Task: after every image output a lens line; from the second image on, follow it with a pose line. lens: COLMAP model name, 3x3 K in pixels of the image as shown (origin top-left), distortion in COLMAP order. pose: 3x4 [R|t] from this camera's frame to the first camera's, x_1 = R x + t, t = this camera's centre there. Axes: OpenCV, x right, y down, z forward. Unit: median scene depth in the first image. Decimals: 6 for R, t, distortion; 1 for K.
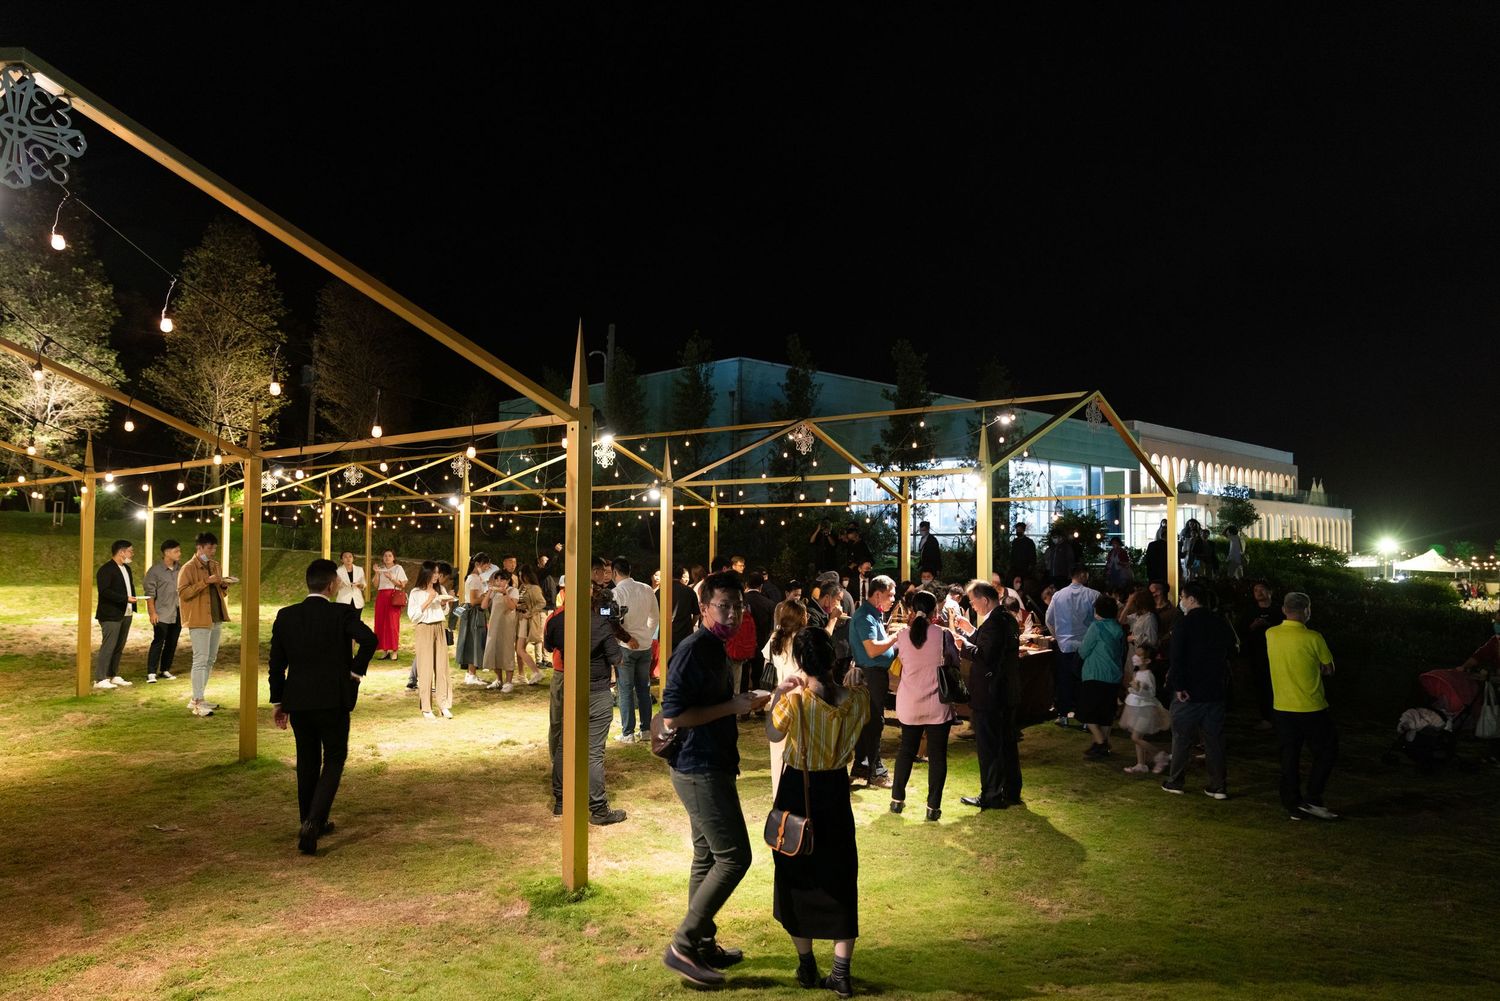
lens RADIAL K [[990.3, 0, 745.0], [0, 990.3, 512.7], [0, 0, 1]] dist [-0.025573, 0.001845]
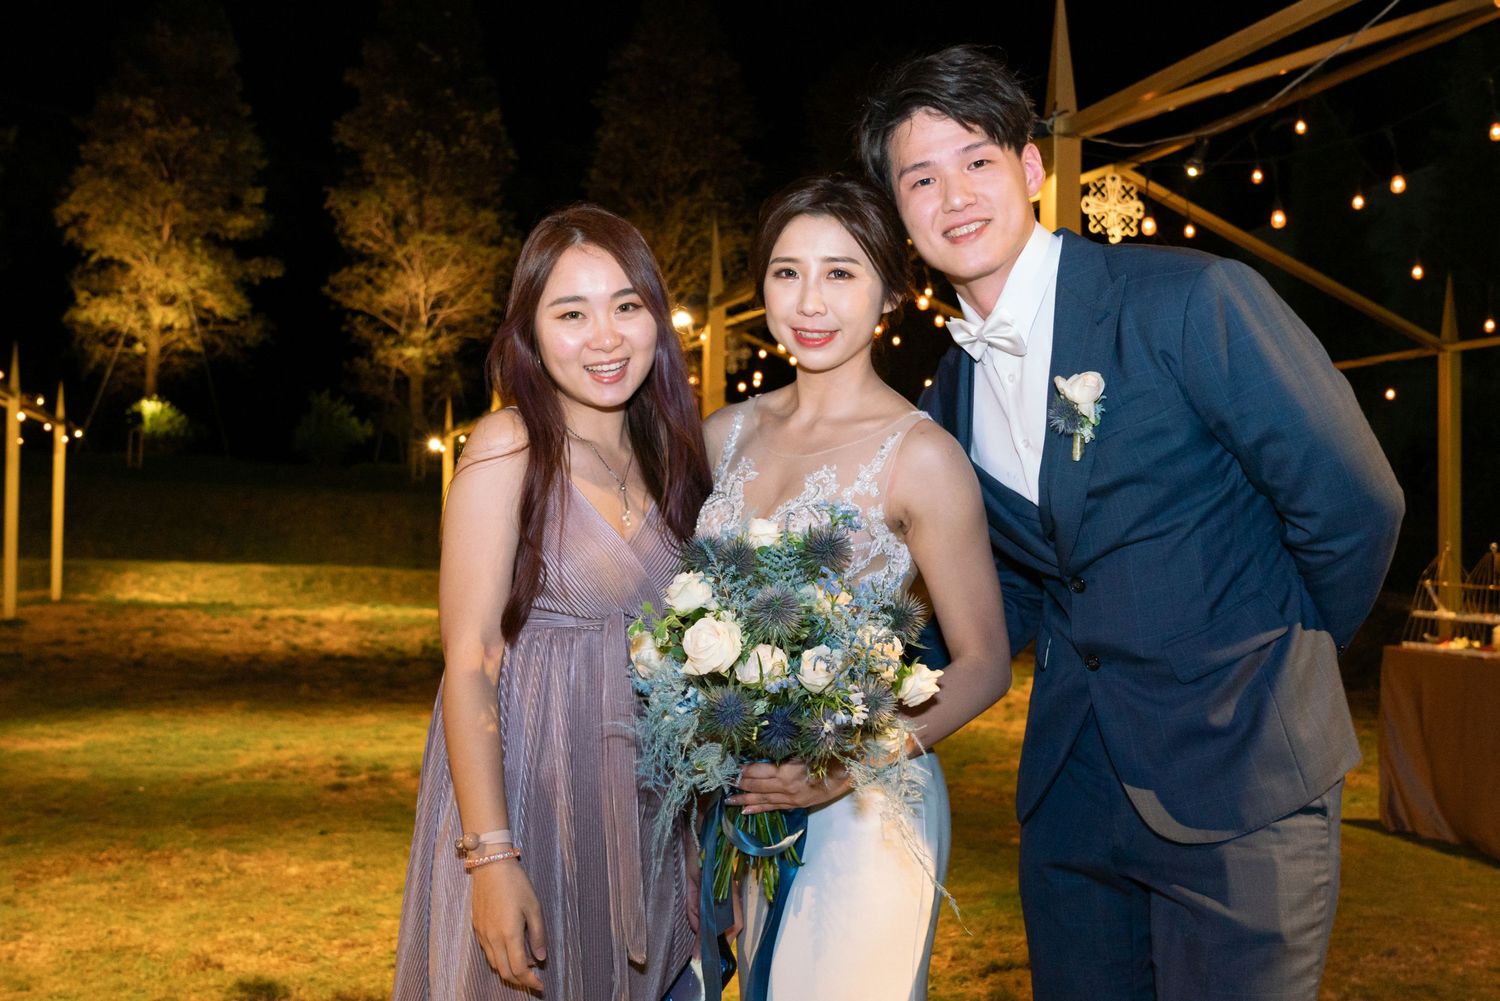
lens RADIAL K [[1524.3, 0, 759.1], [0, 1524.3, 544.3], [0, 0, 1]] dist [-0.025437, 0.000000]
pose [[0.847559, -0.002816, -0.530693, 0.036990], [0.019079, 0.999501, 0.025168, 0.035560], [0.530358, -0.031456, 0.847190, 0.257860]]
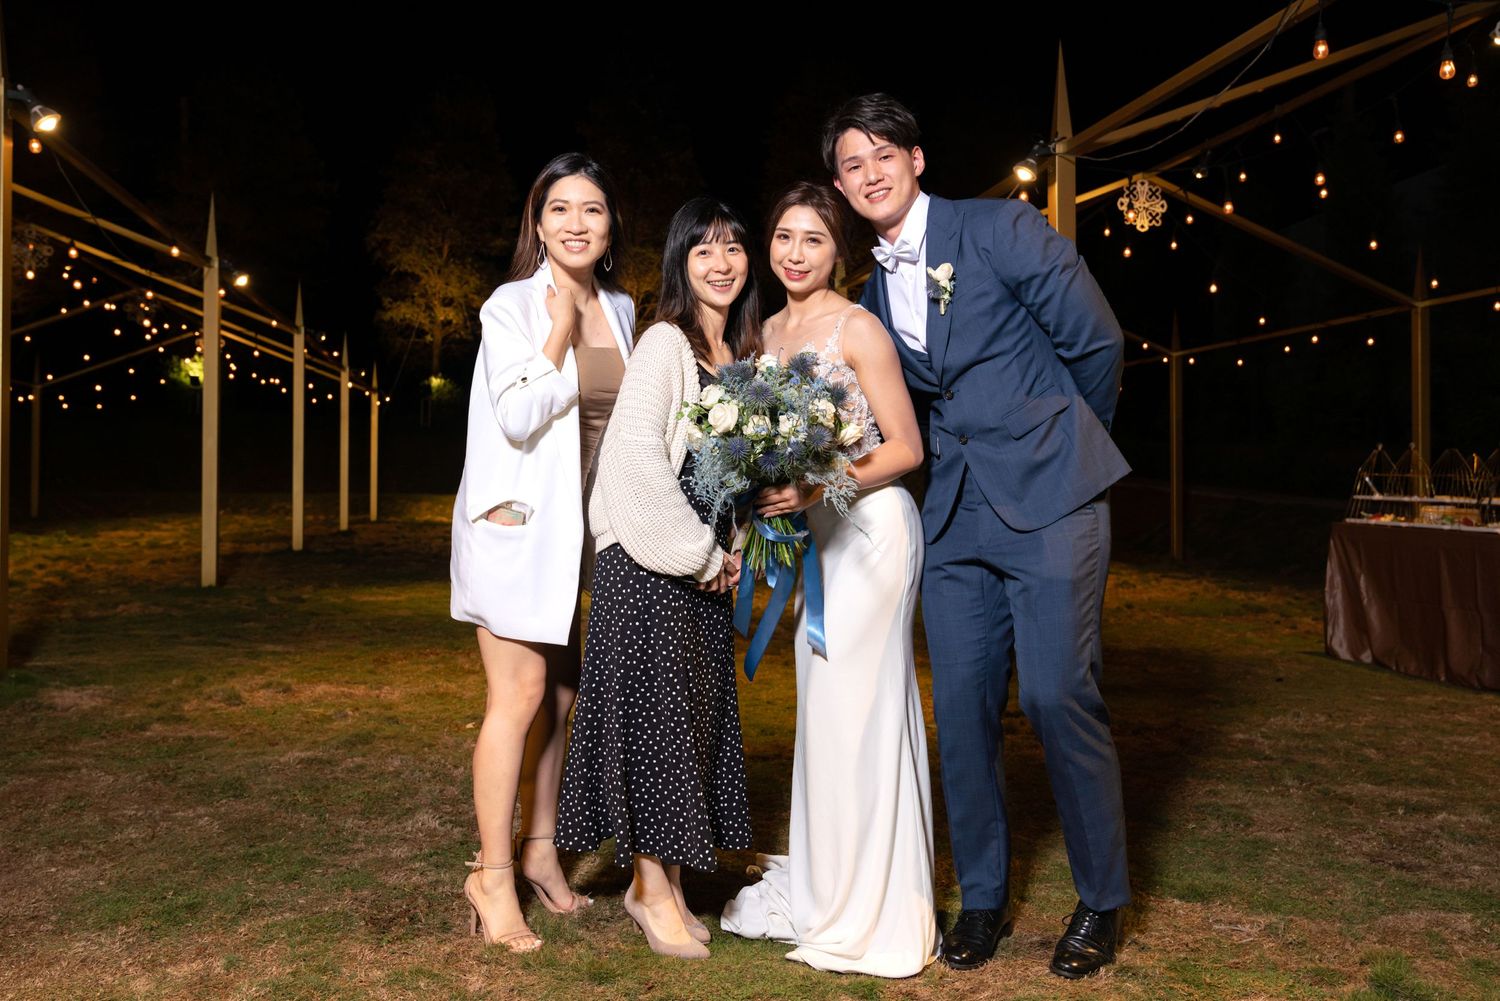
lens RADIAL K [[1212.7, 0, 750.3], [0, 1212.7, 499.0], [0, 0, 1]] dist [-0.007400, 0.008420]
pose [[0.774720, -0.004705, -0.632287, 0.059472], [0.029801, 0.999133, 0.029079, 0.043113], [0.631602, -0.041370, 0.774188, 0.236289]]
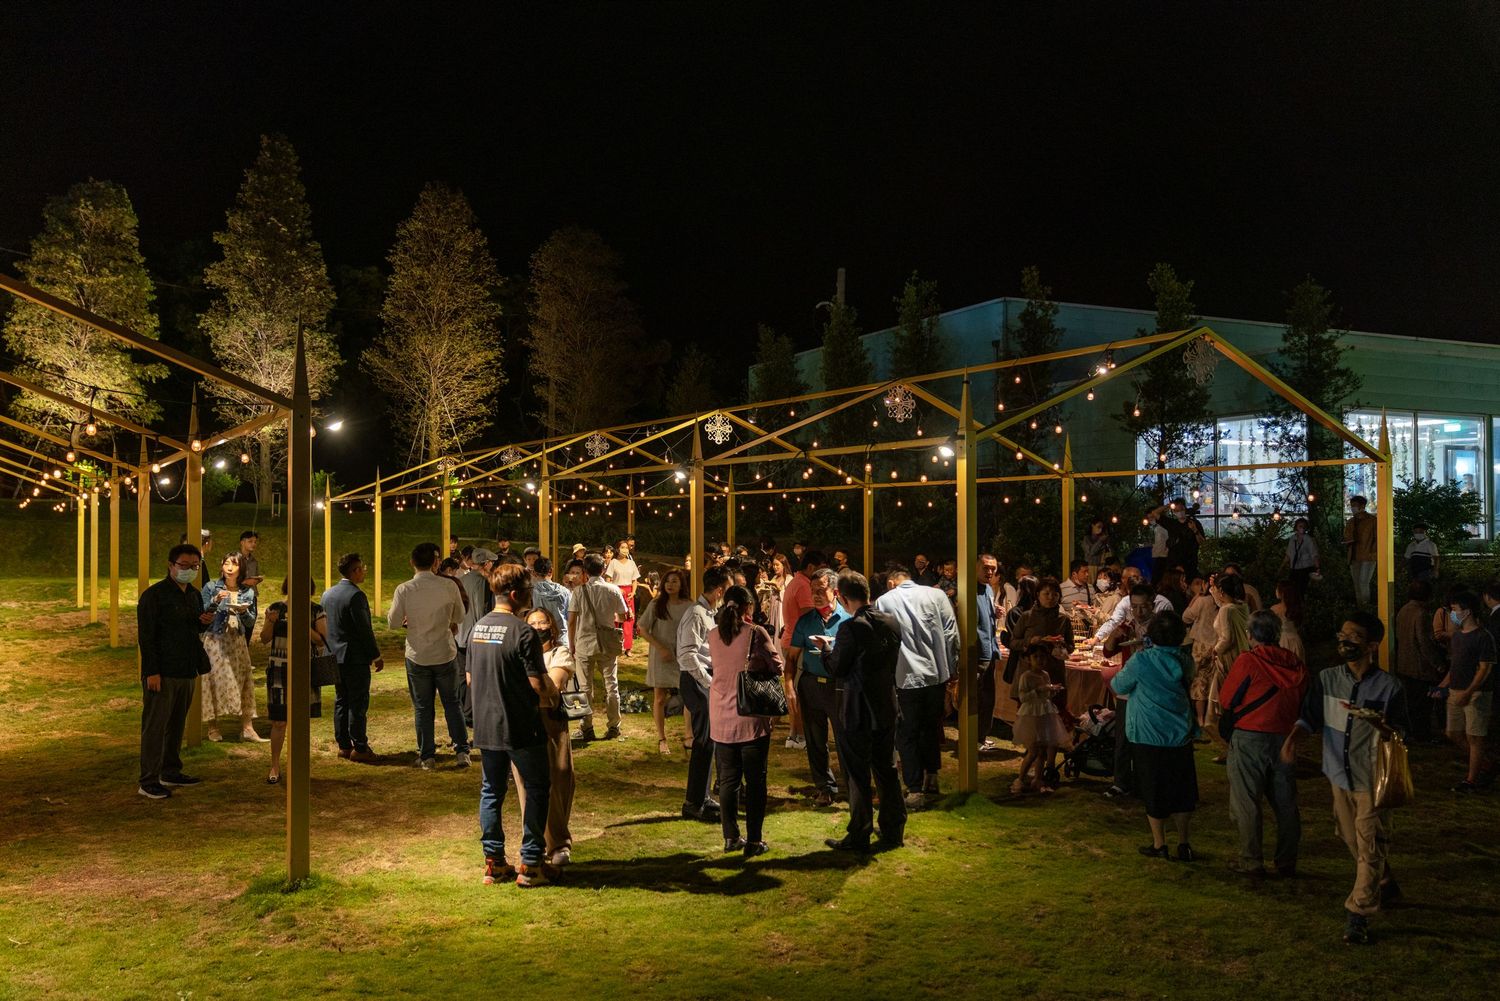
lens RADIAL K [[1212.7, 0, 752.2], [0, 1212.7, 511.8], [0, 0, 1]] dist [-0.007400, 0.008420]
pose [[0.950344, -0.012892, -0.310934, 0.133456], [0.017953, 0.999749, 0.013418, 0.000196], [0.310682, -0.018334, 0.950337, -0.003170]]
